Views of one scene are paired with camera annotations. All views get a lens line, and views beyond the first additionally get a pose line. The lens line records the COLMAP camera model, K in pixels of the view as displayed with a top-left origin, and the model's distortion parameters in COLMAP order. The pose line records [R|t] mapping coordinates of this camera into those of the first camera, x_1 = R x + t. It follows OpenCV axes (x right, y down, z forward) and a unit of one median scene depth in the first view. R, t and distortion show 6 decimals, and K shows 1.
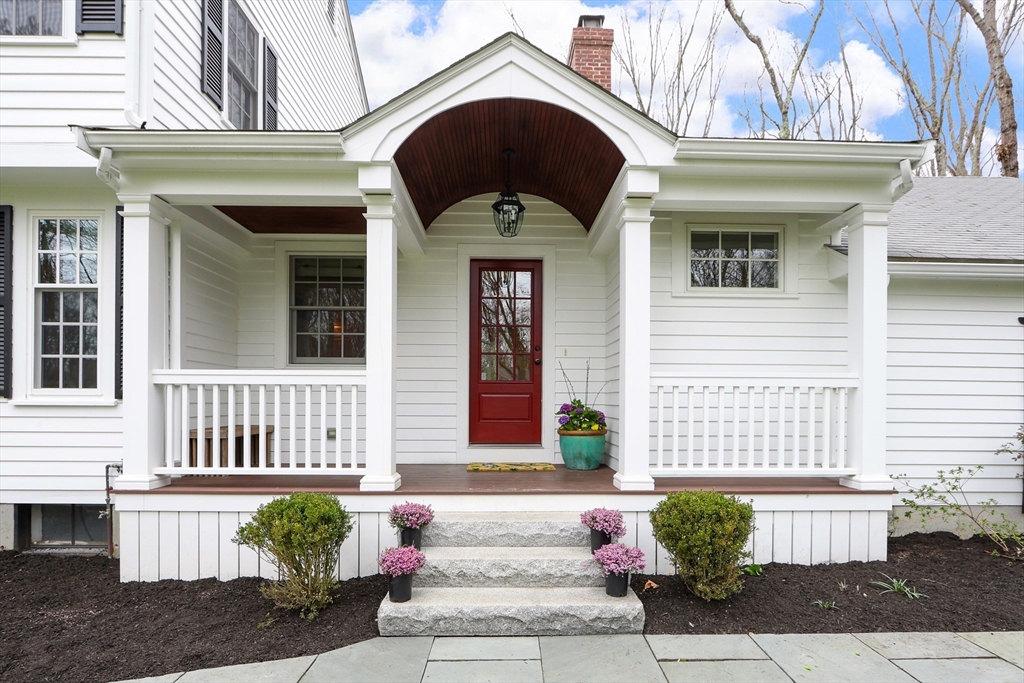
lens RADIAL K [[489.1, 0, 507.7], [0, 489.1, 362.2], [0, 0, 1]] dist [-0.014699, 0.001090]
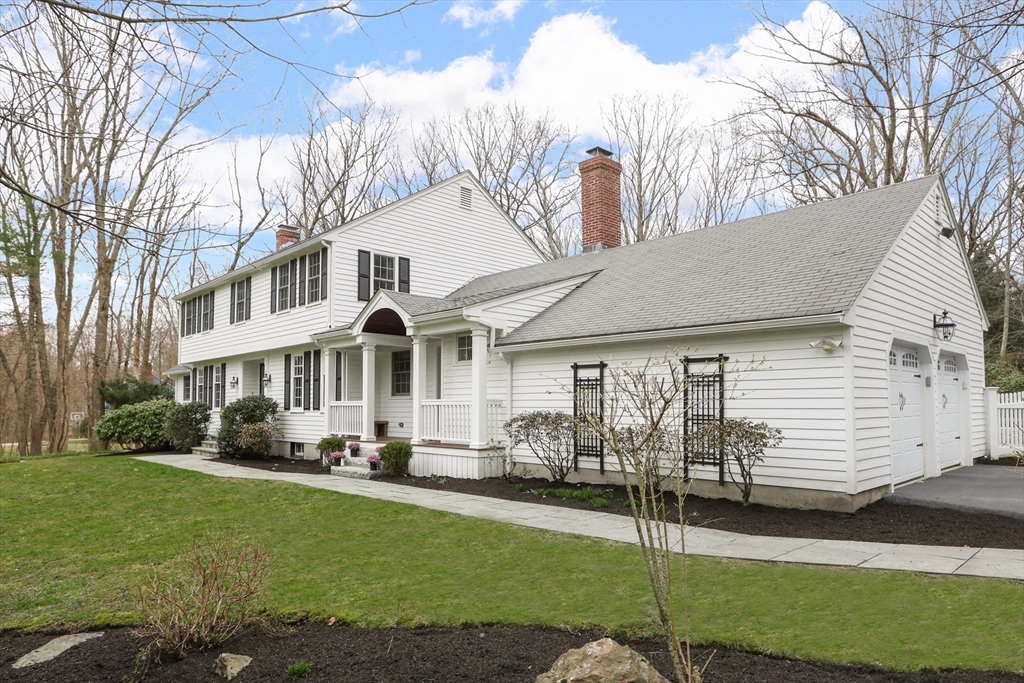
lens RADIAL K [[599.6, 0, 504.2], [0, 599.6, 360.5], [0, 0, 1]] dist [-0.023371, 0.000220]
pose [[0.661235, -0.060935, -0.747700, 3.022827], [0.057400, 0.997883, -0.030562, -0.068812], [0.747979, -0.022709, 0.663334, -0.802937]]
